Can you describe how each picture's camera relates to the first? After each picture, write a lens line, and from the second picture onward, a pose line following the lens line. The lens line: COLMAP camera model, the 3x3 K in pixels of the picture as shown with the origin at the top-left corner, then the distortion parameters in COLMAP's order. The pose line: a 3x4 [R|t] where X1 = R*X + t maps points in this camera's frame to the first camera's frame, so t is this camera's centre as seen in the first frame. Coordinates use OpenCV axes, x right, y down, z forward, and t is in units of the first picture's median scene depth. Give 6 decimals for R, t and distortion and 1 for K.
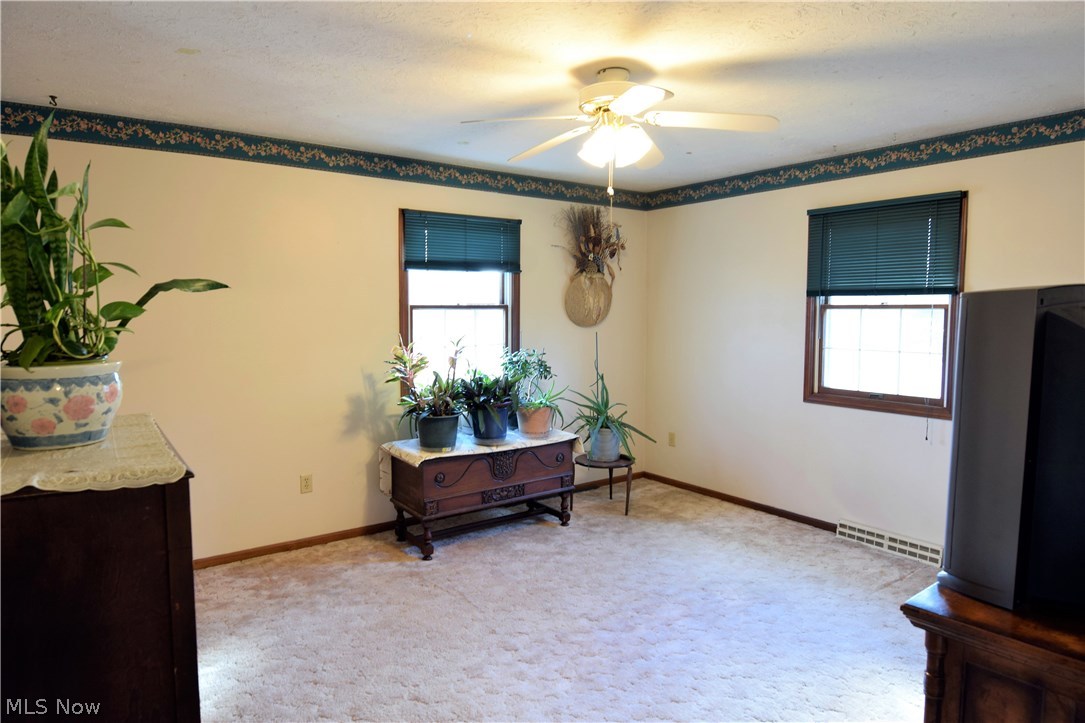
lens RADIAL K [[657.3, 0, 538.3], [0, 657.3, 360.6], [0, 0, 1]] dist [-0.018126, -0.002488]
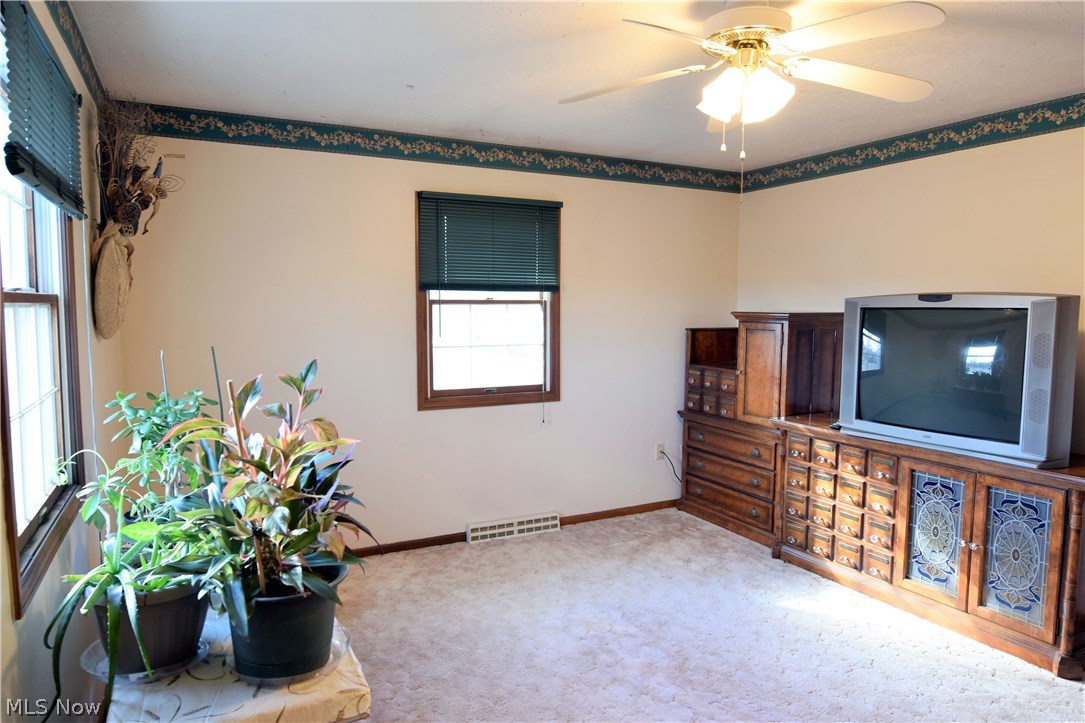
lens RADIAL K [[675.6, 0, 538.3], [0, 675.6, 360.2], [0, 0, 1]] dist [-0.002613, -0.000640]
pose [[0.167123, -0.078654, 0.982794, -0.488146], [0.076716, 0.994828, 0.066571, -0.056098], [-0.982947, 0.064271, 0.172292, 0.742603]]
